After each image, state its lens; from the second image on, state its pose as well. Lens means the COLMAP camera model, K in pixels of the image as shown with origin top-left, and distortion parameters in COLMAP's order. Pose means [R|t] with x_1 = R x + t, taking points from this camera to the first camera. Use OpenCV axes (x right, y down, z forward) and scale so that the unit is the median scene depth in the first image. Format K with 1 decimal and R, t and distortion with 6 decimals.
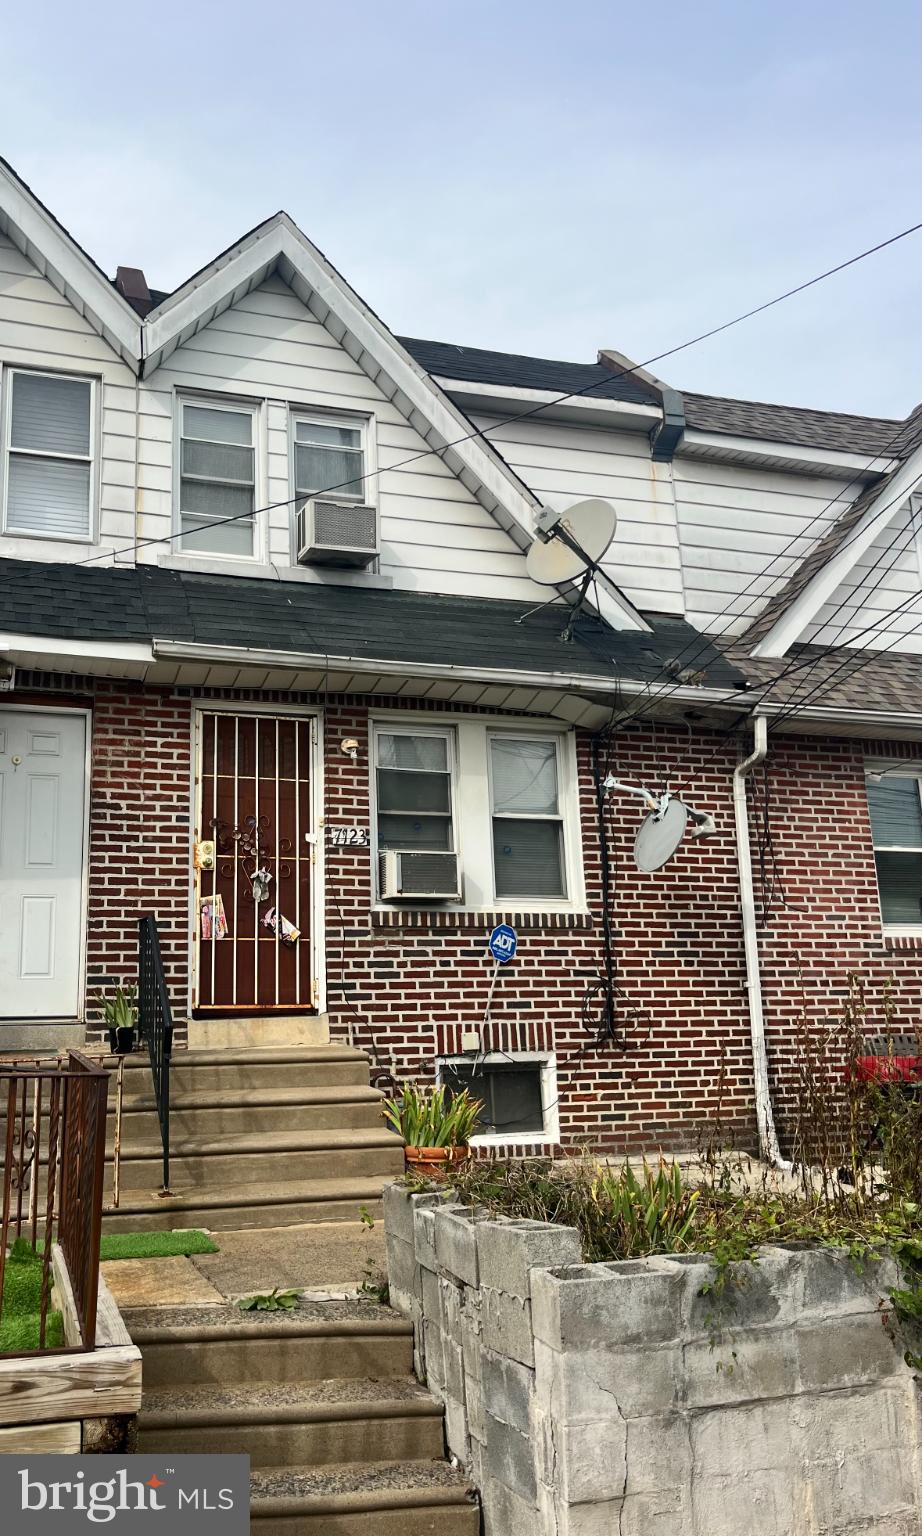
lens RADIAL K [[1150.2, 0, 331.9], [0, 1150.2, 783.4], [0, 0, 1]] dist [0.026478, -0.016732]
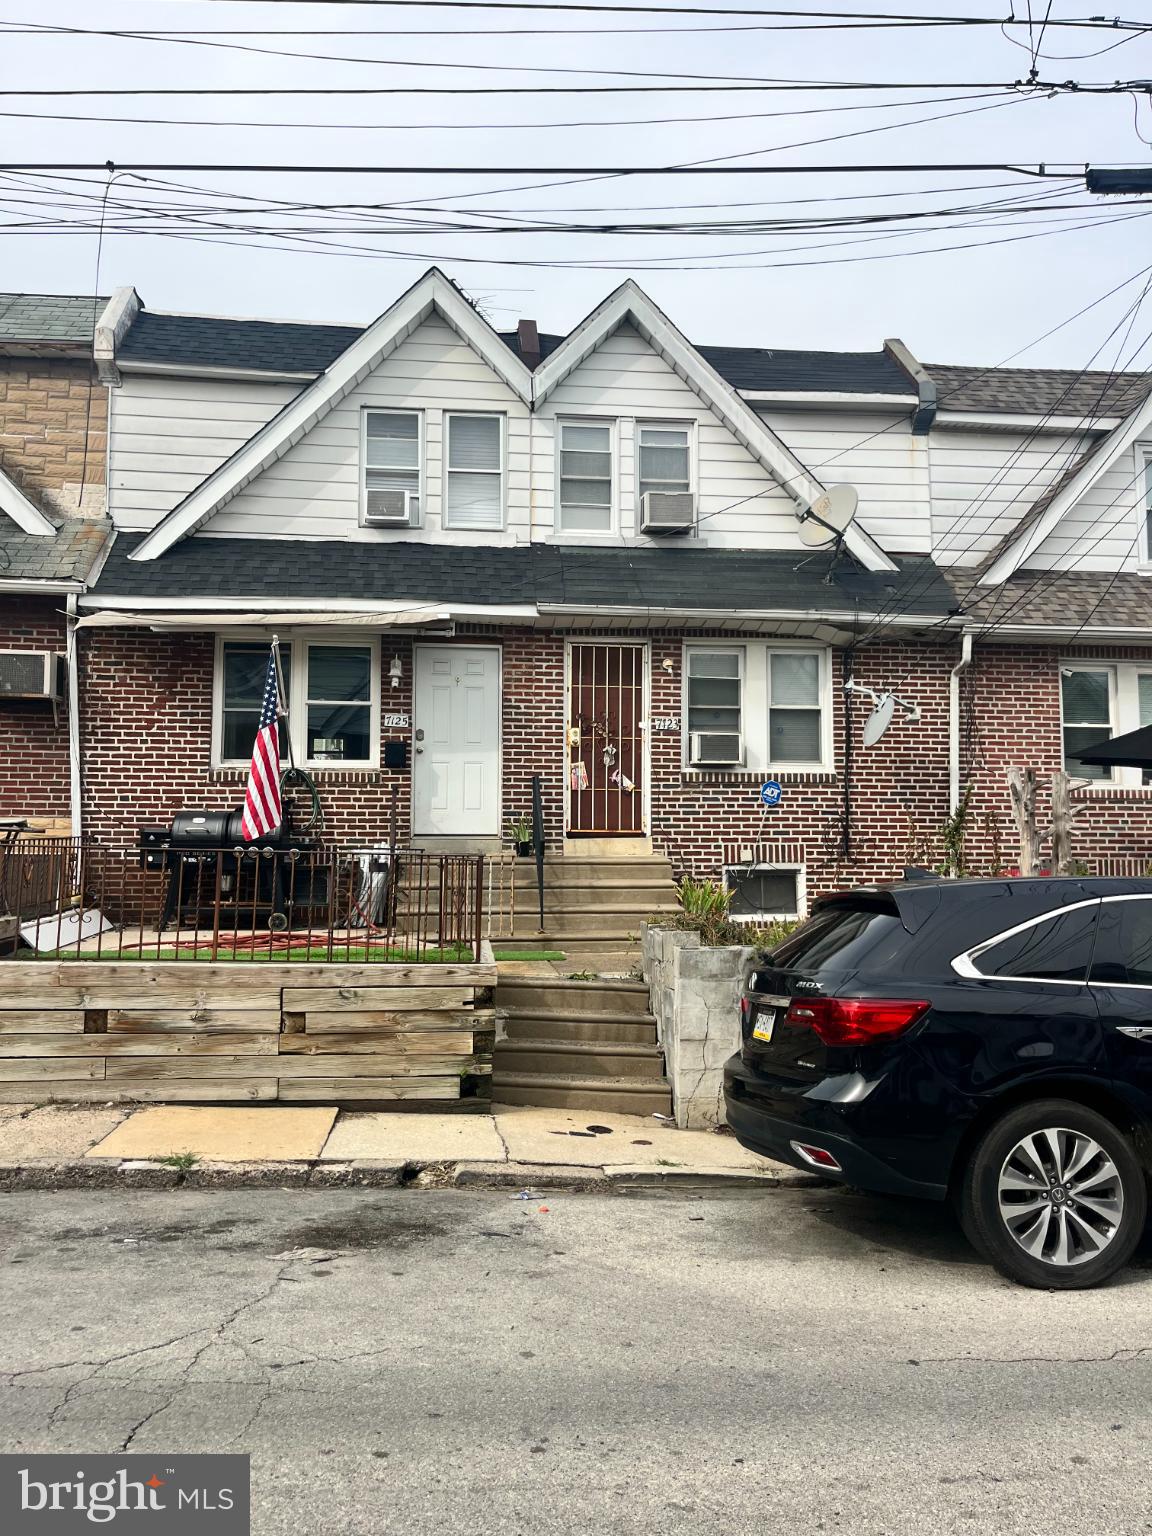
lens RADIAL K [[1161.4, 0, 574.1], [0, 1161.4, 766.7], [0, 0, 1]] dist [0.005559, 0.000471]
pose [[0.980958, 0.005283, -0.194148, 0.182830], [0.020512, 0.991222, 0.130609, -0.096305], [0.193134, -0.132104, 0.972238, -0.510641]]
